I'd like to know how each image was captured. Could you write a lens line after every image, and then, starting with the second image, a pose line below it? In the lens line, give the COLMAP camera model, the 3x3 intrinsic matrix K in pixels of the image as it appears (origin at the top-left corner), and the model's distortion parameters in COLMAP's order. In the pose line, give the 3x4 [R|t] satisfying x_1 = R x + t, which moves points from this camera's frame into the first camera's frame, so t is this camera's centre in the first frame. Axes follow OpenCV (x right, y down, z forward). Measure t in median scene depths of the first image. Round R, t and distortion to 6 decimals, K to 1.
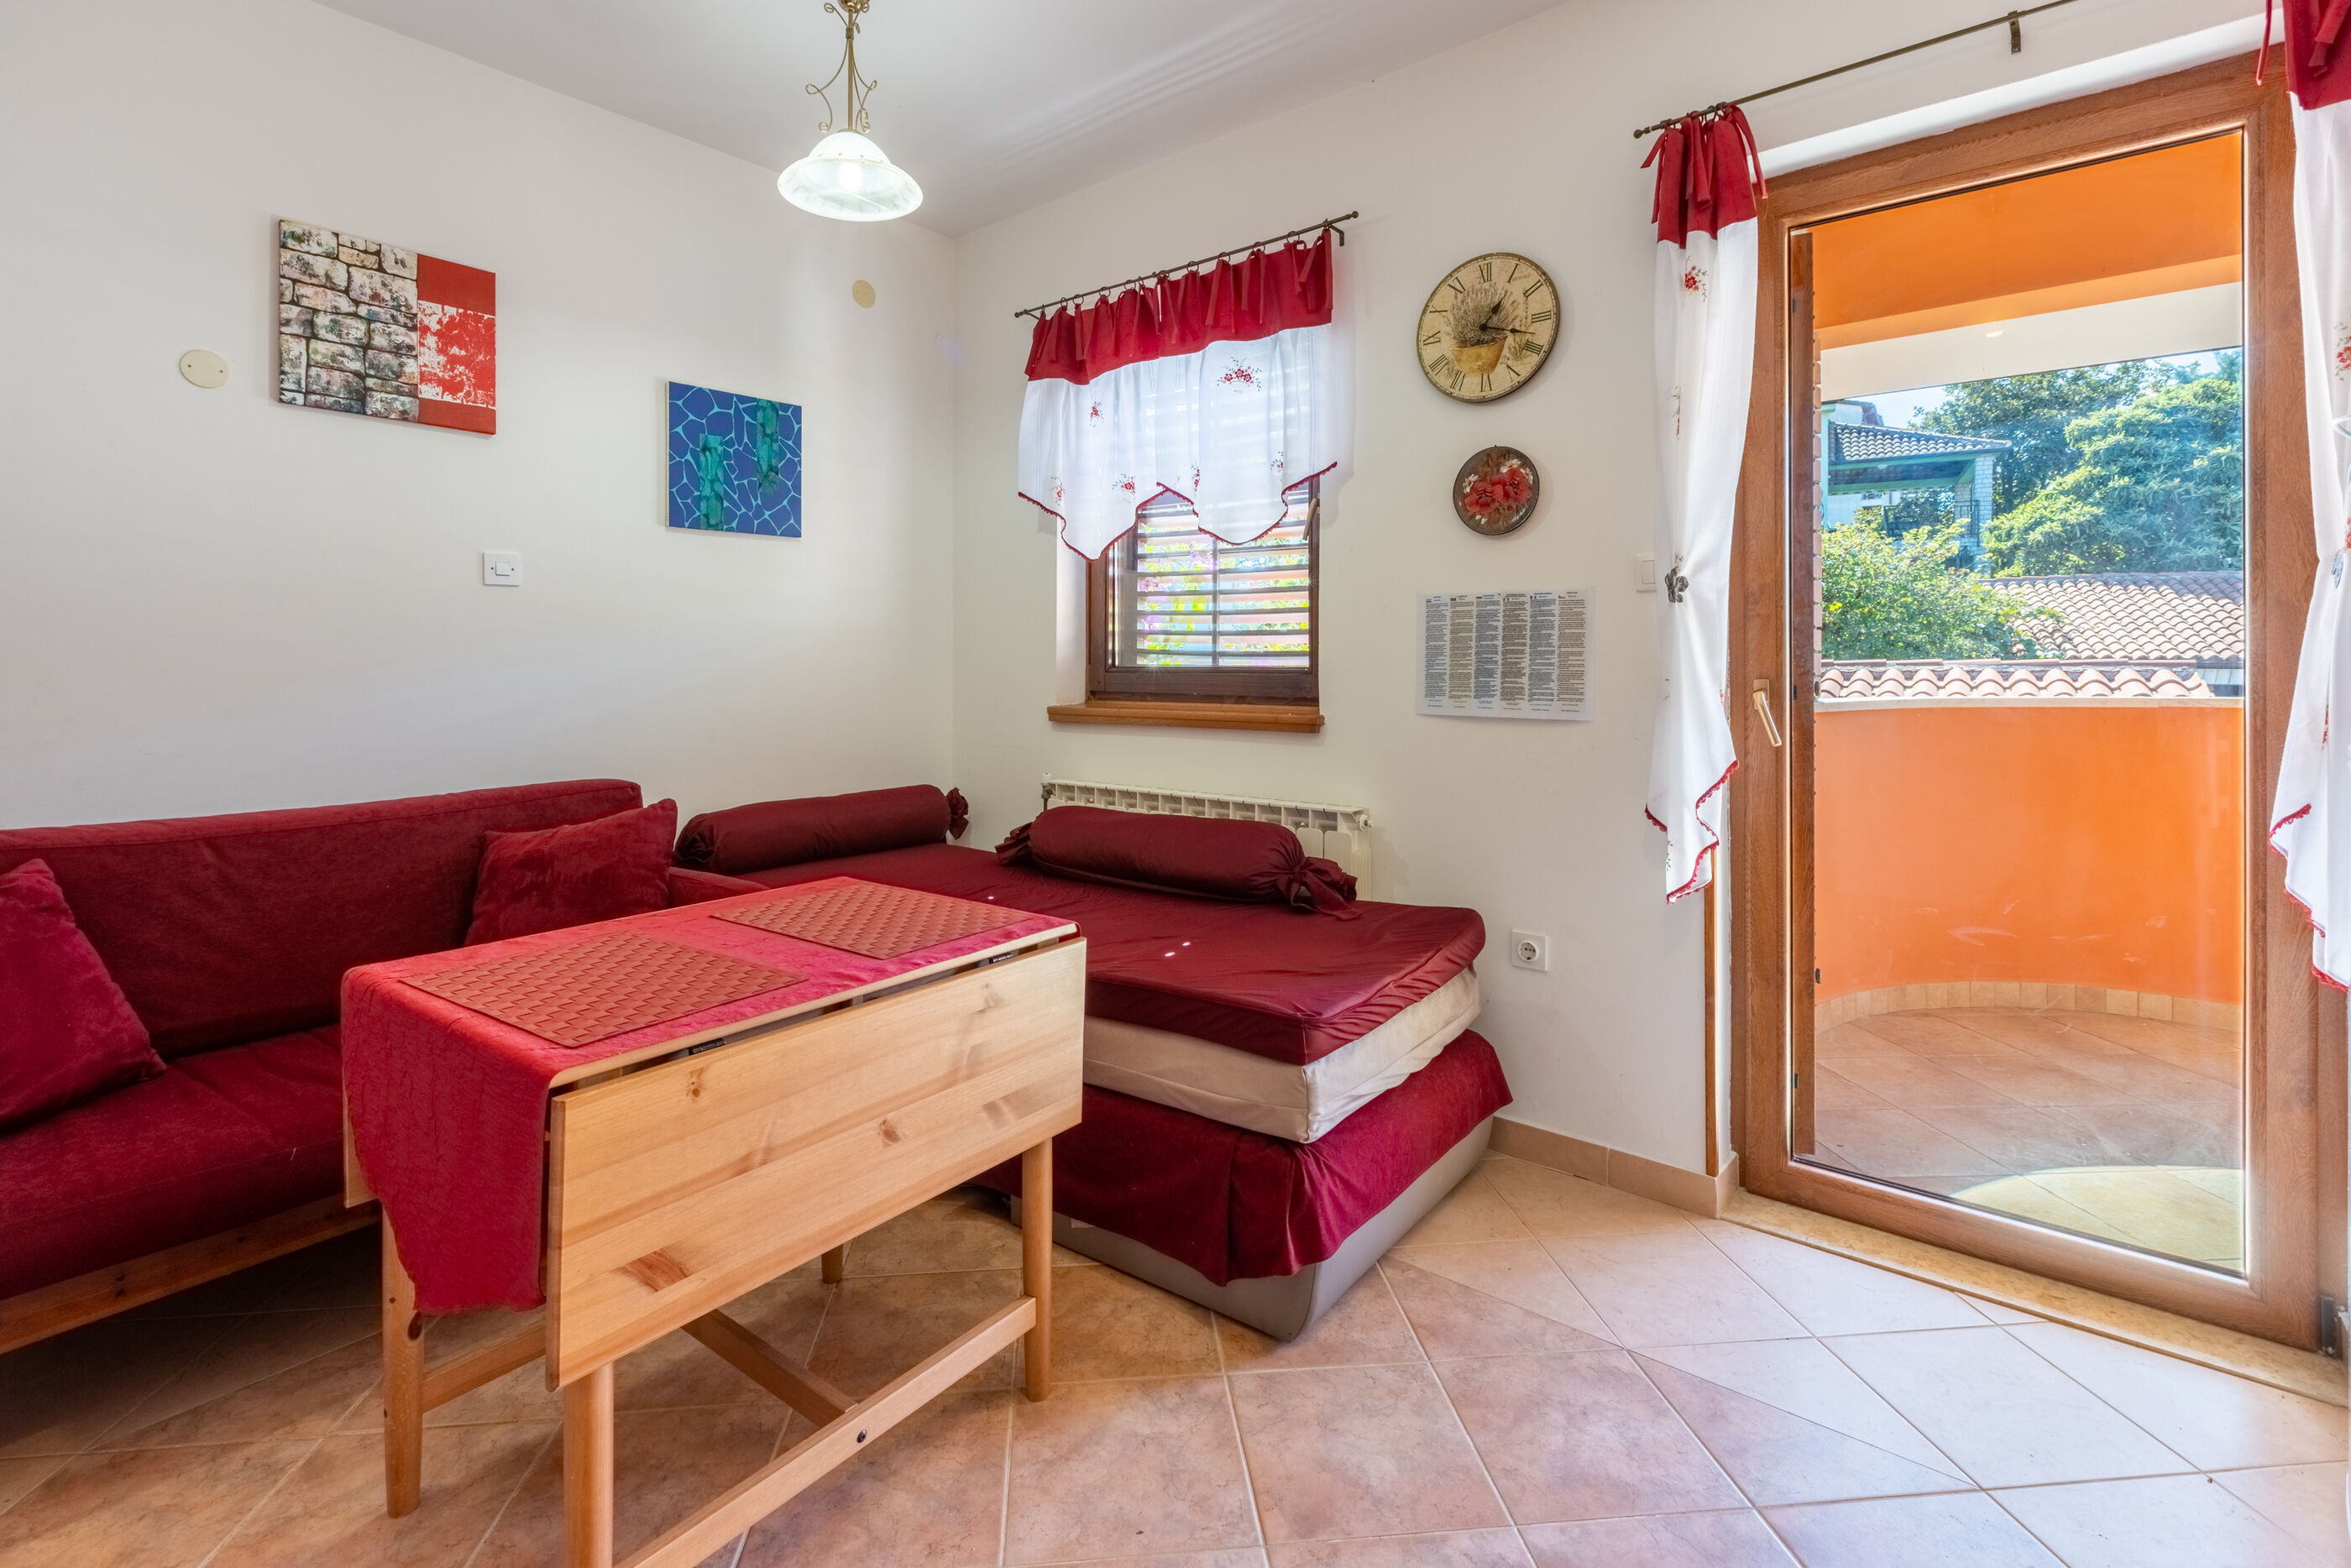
lens RADIAL K [[1073.7, 0, 1173.0], [0, 1073.7, 657.4], [0, 0, 1]] dist [0.003754, -0.001829]
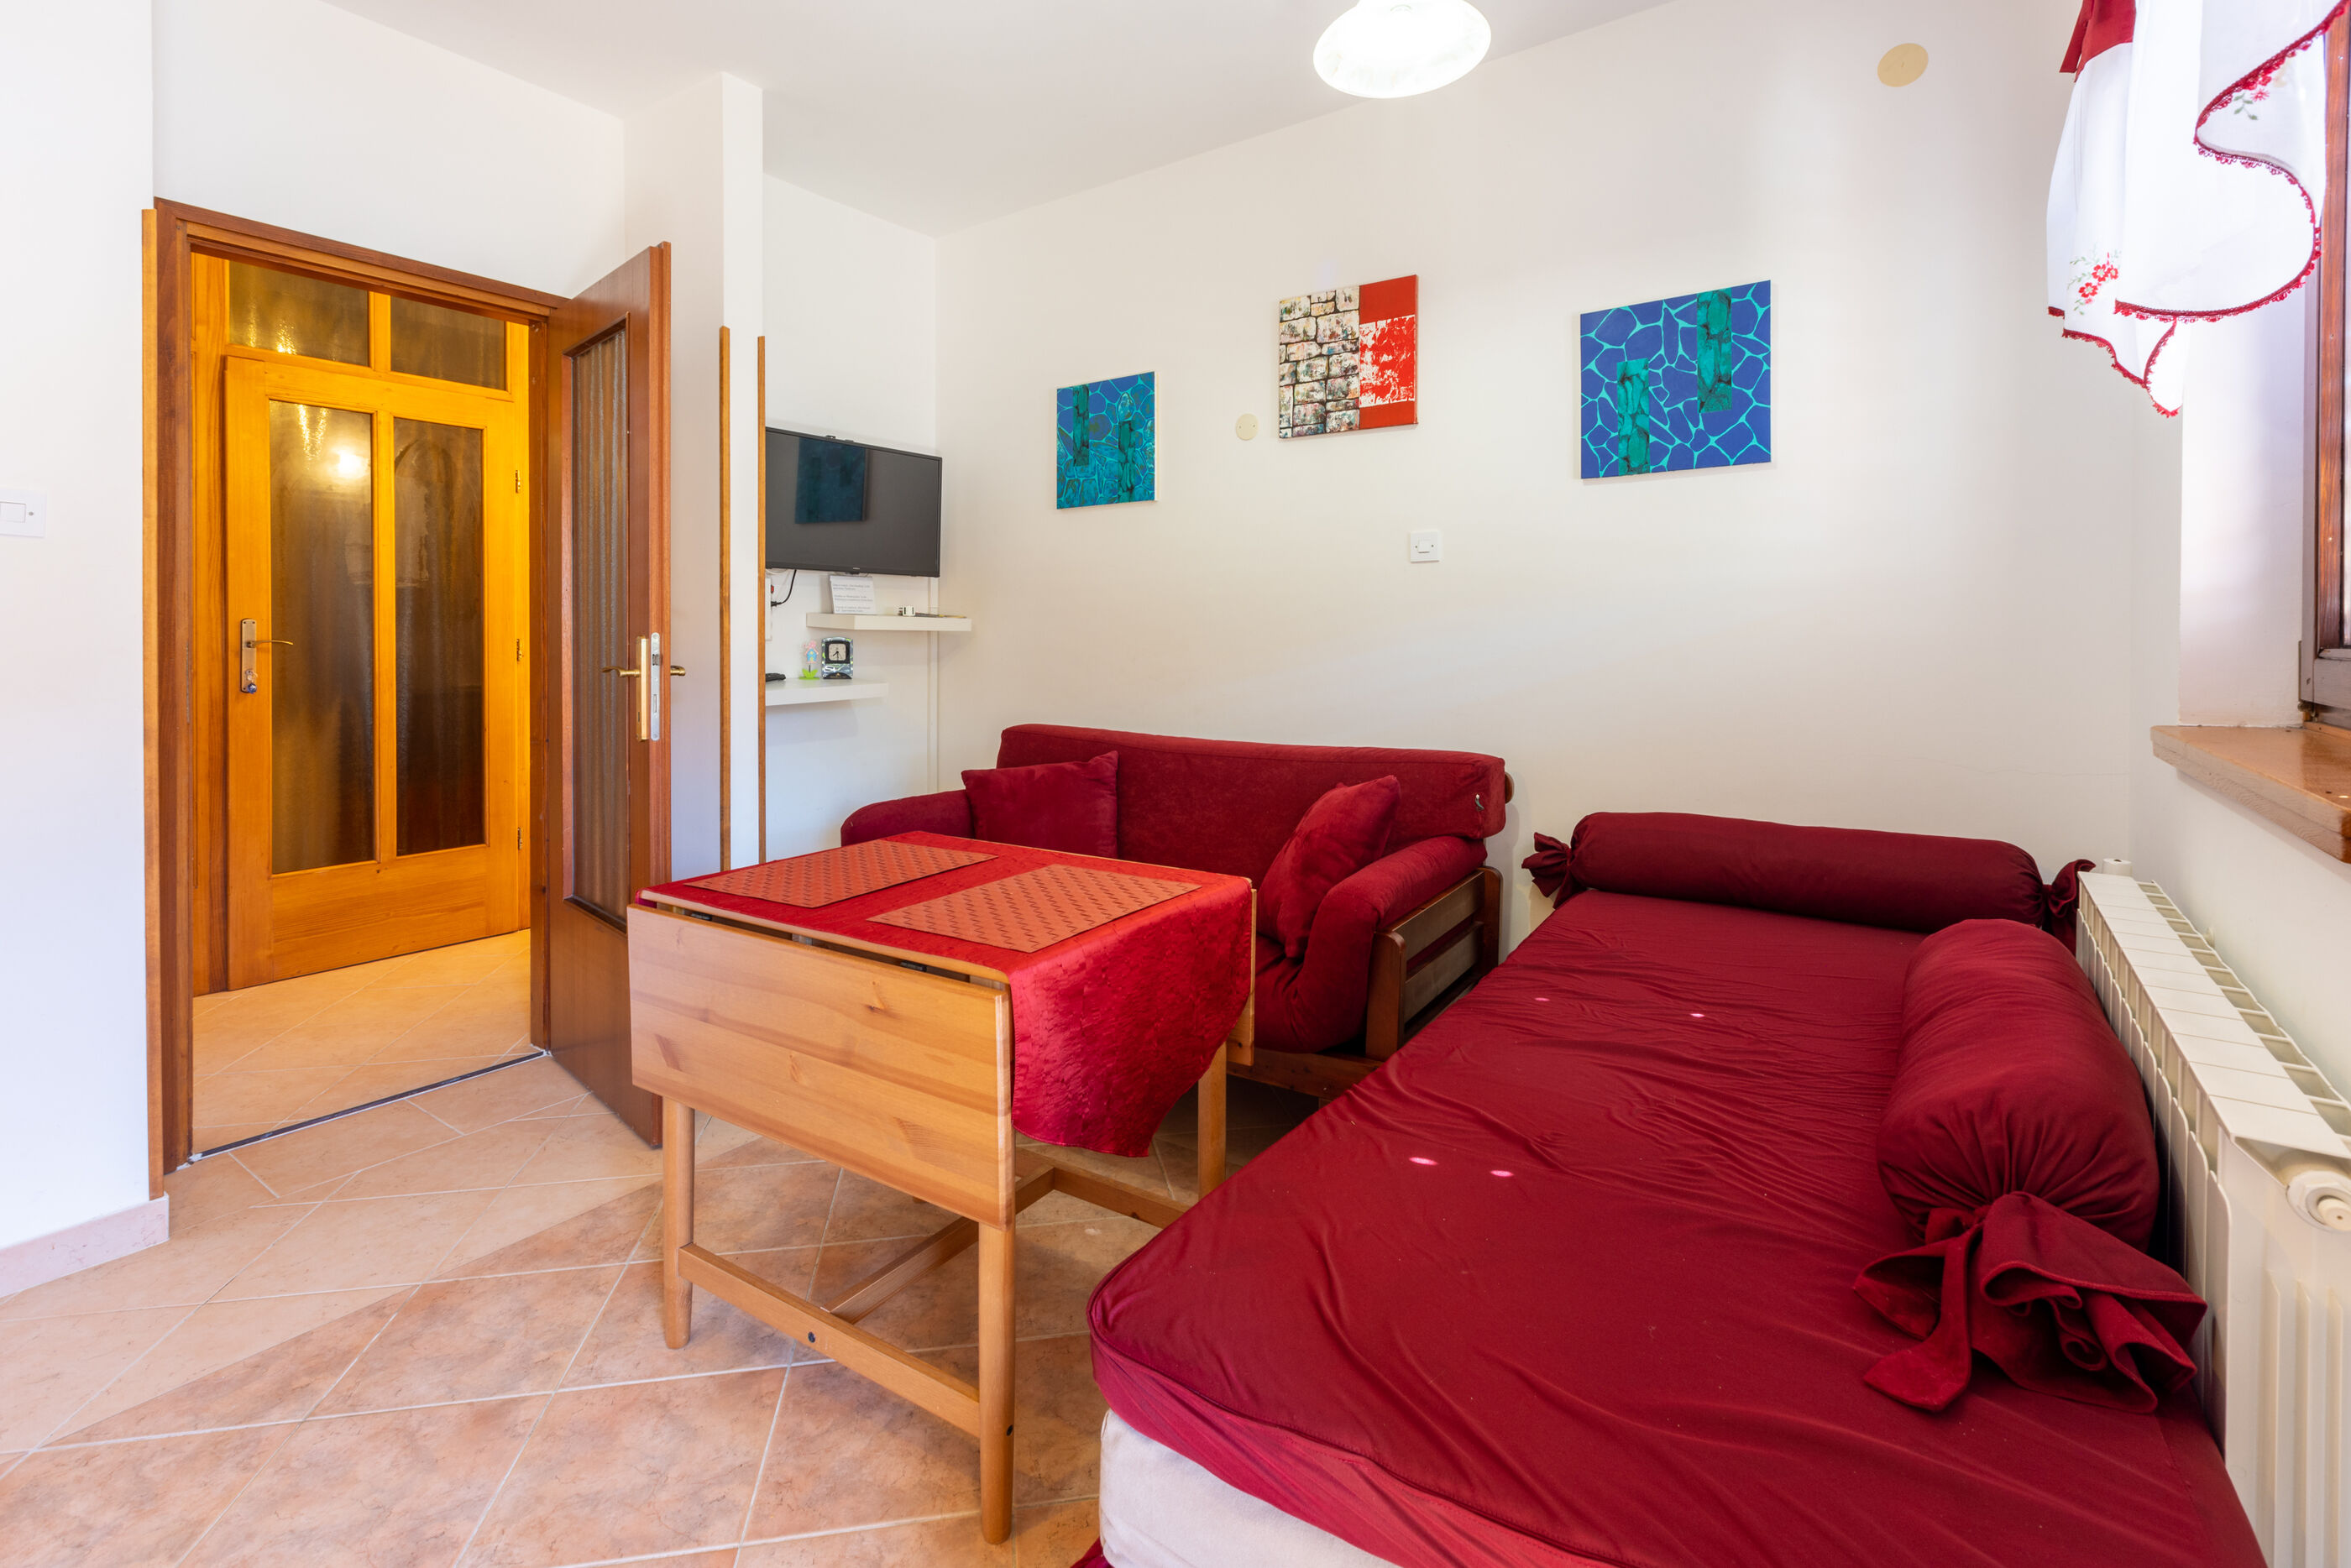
lens RADIAL K [[1073.7, 0, 1145.5], [0, 1073.7, 624.6], [0, 0, 1]] dist [0.003754, -0.001829]
pose [[0.064870, -0.006479, -0.997873, 0.449554], [0.004093, 0.999972, -0.006226, 0.001620], [0.997885, -0.003680, 0.064895, 0.682777]]
